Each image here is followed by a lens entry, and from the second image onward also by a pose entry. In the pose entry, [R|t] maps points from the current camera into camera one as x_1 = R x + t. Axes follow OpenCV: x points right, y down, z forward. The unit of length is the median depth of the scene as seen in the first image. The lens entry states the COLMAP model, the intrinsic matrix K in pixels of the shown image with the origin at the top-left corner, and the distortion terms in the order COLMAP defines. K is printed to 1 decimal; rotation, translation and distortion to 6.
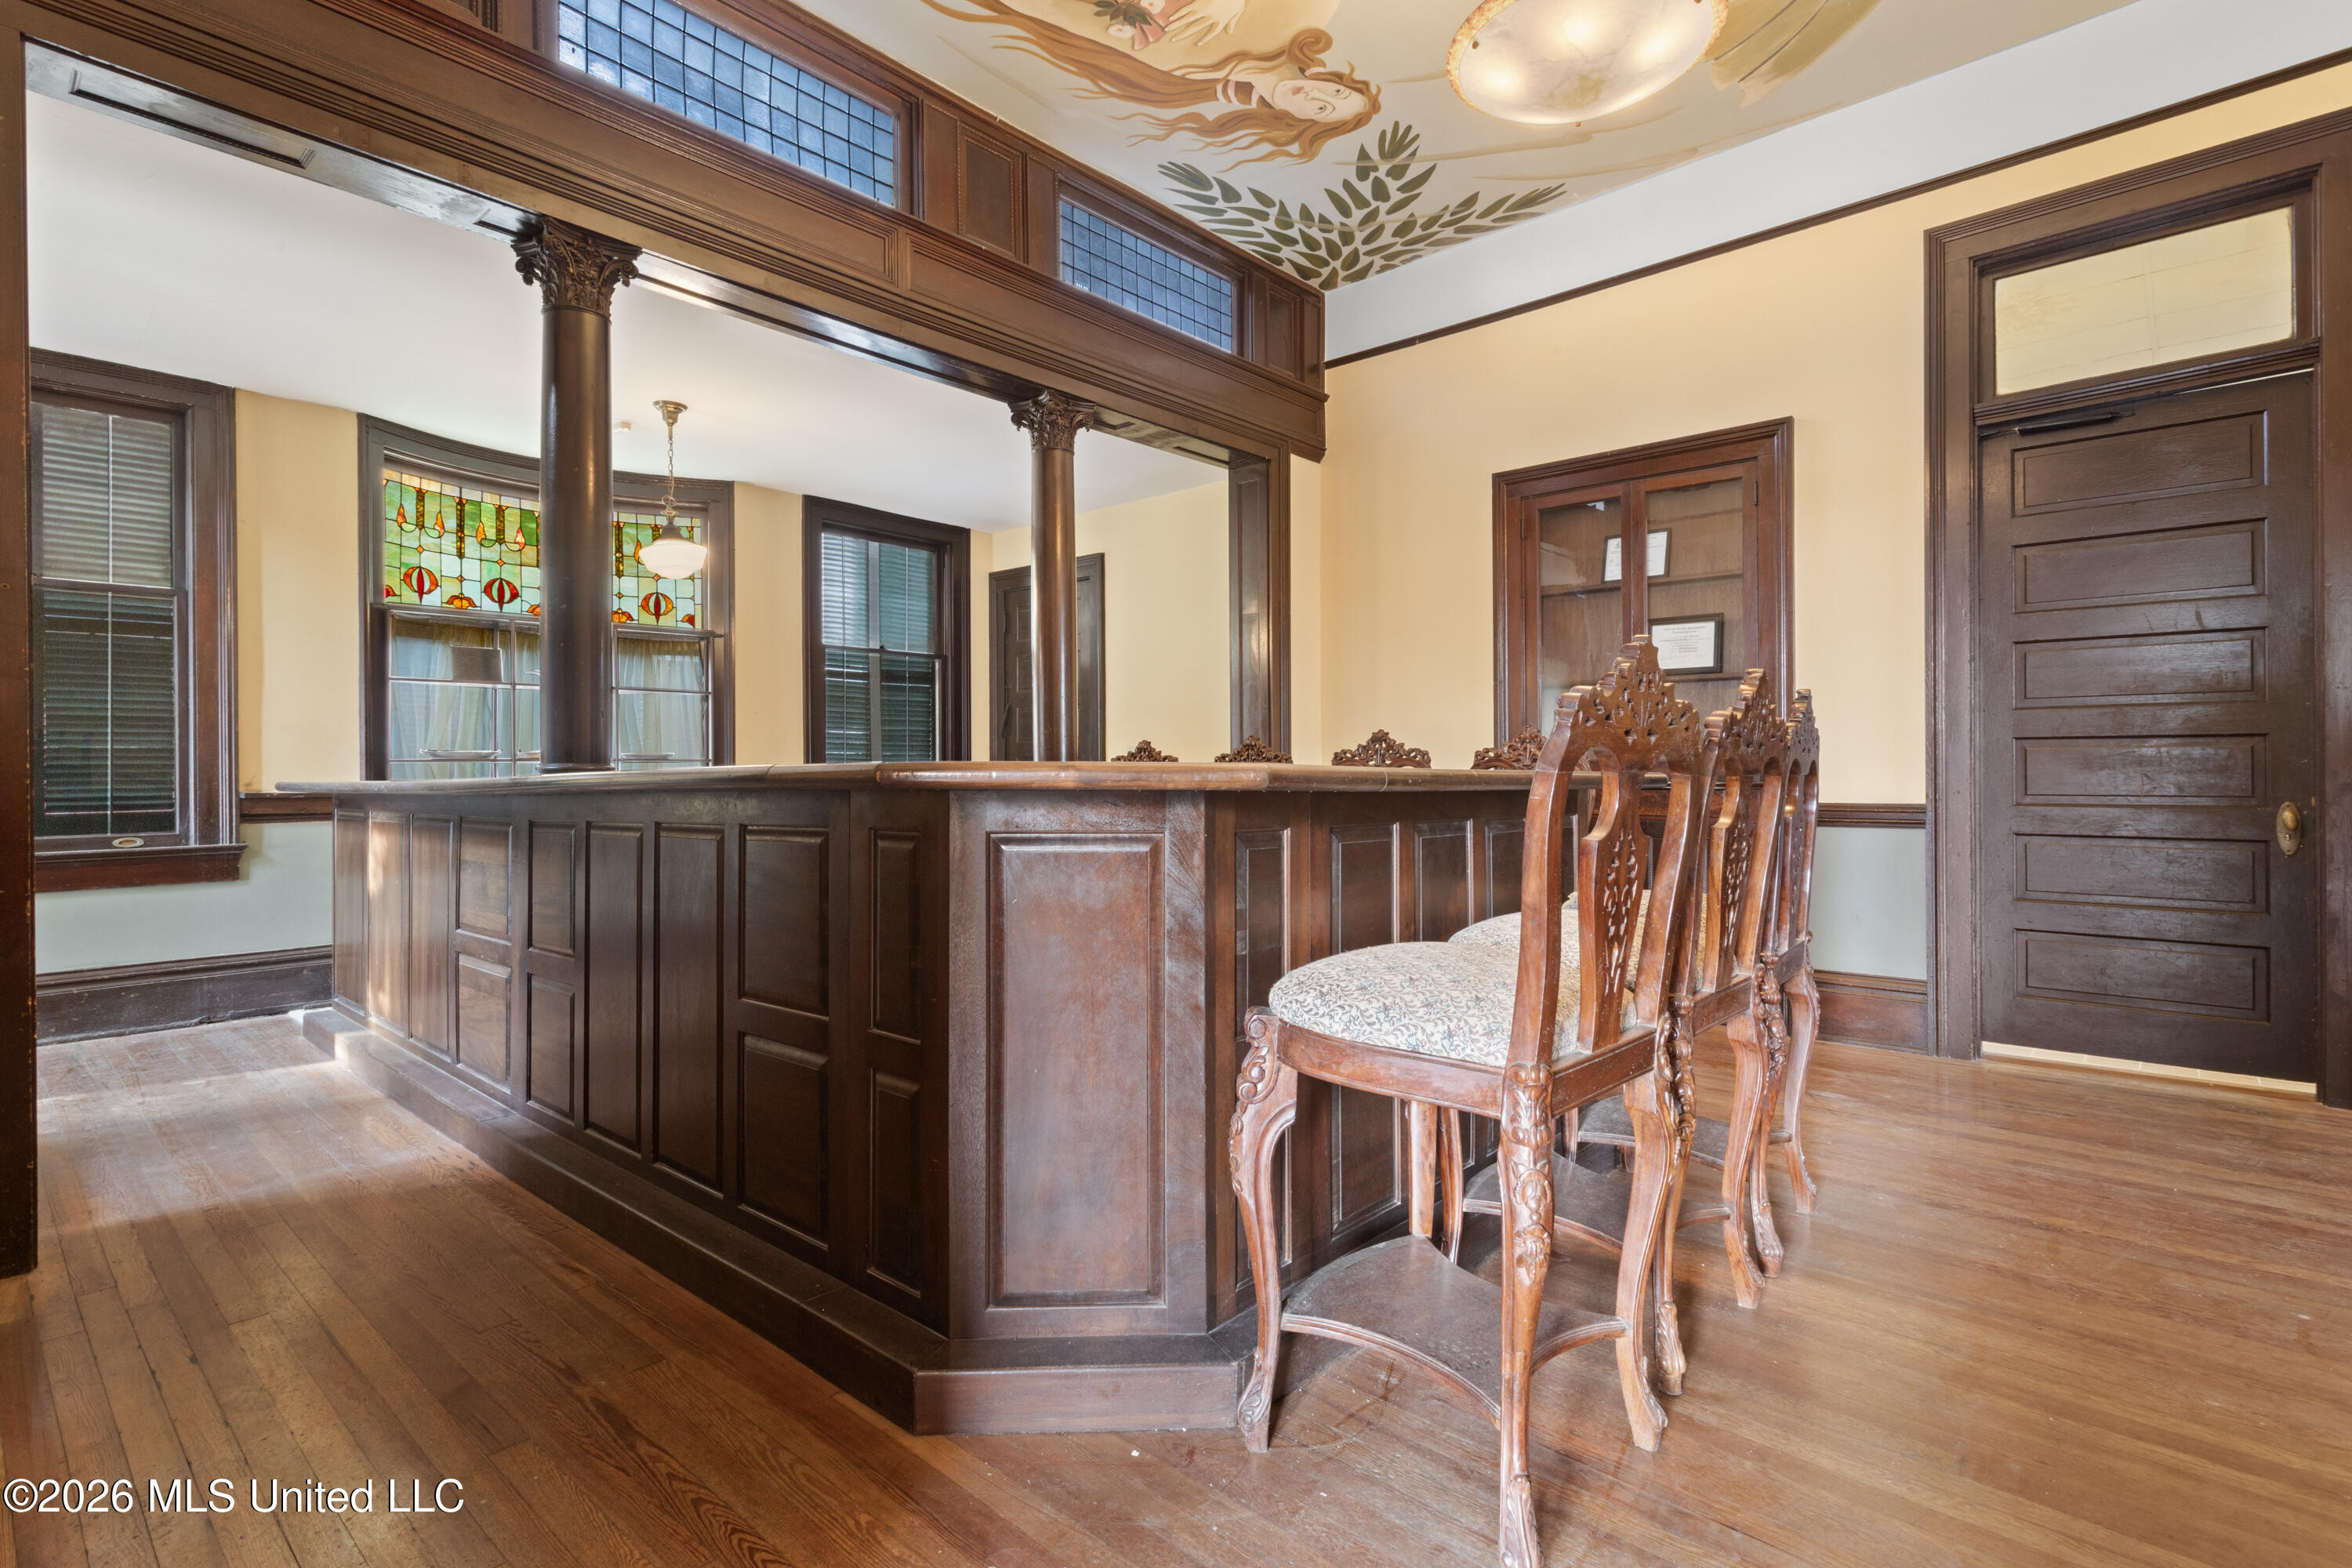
lens RADIAL K [[1121.7, 0, 1167.7], [0, 1121.7, 769.2], [0, 0, 1]] dist [0.001057, 0.001020]
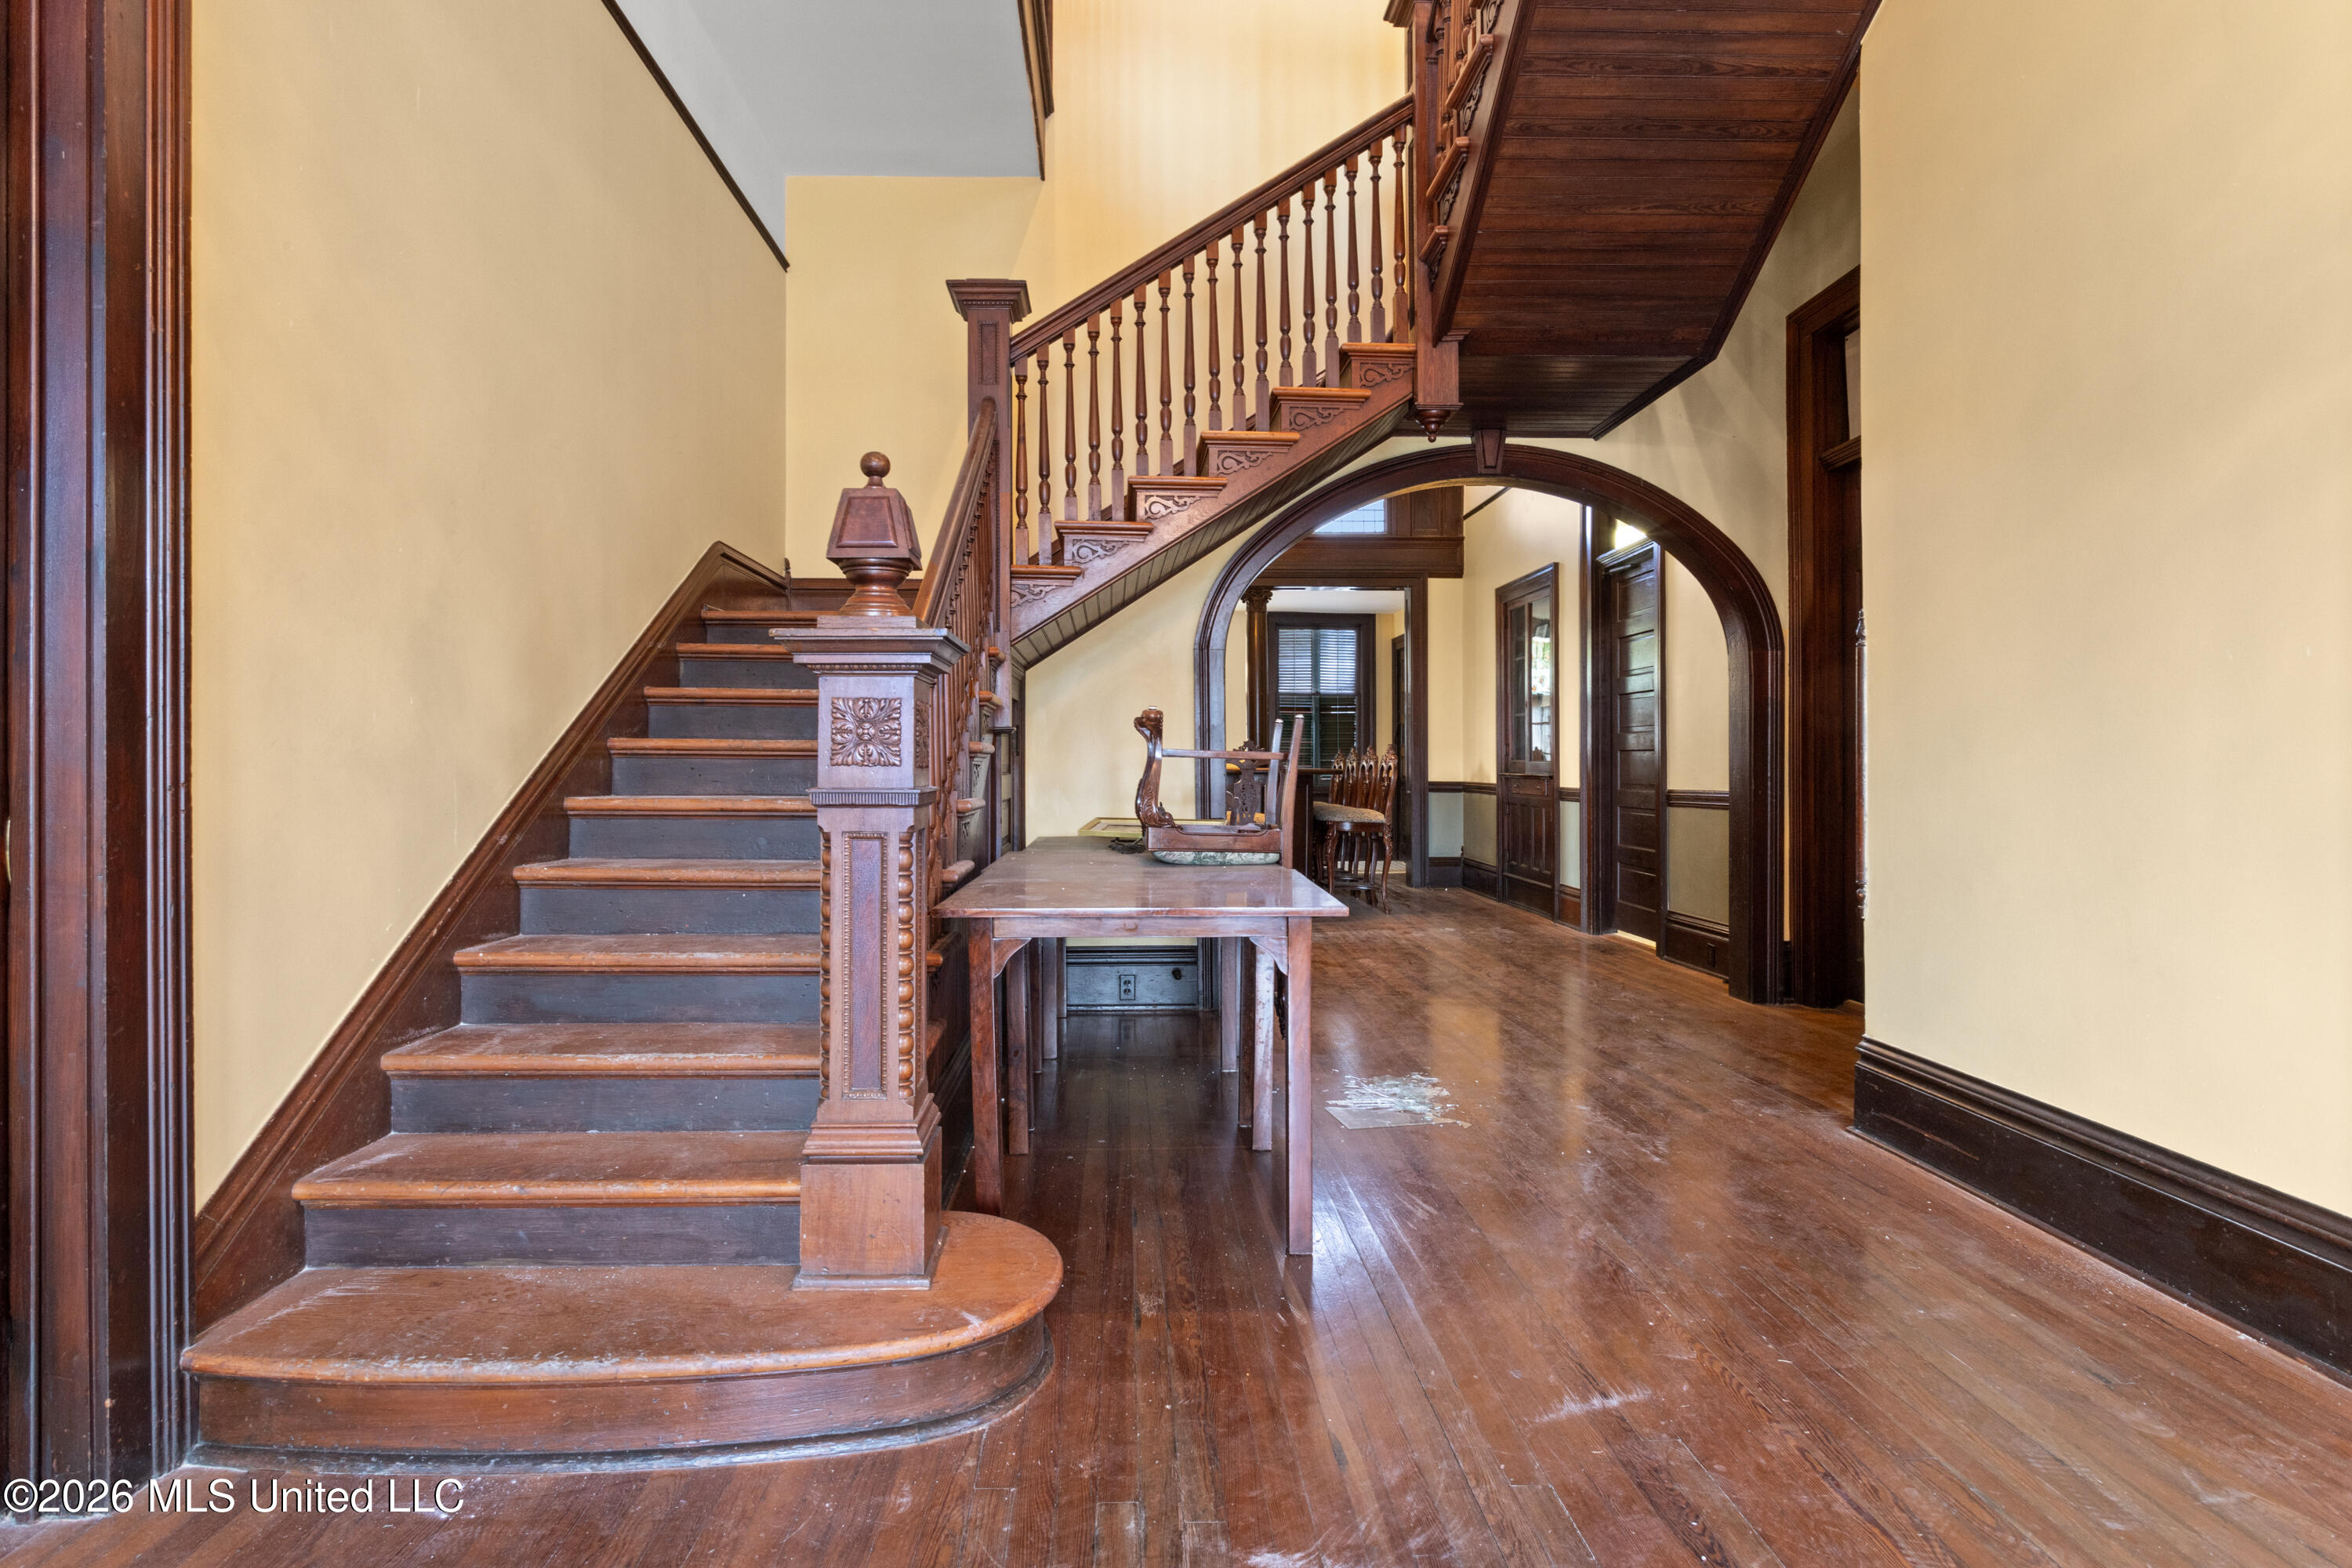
lens RADIAL K [[1226.9, 0, 1188.7], [0, 1226.9, 765.1], [0, 0, 1]] dist [0.006802, 0.001616]
pose [[0.697522, 0.003093, -0.716557, 1.167630], [-0.002899, 0.999995, 0.001495, -0.000920], [0.716558, 0.001034, 0.697527, -0.548073]]
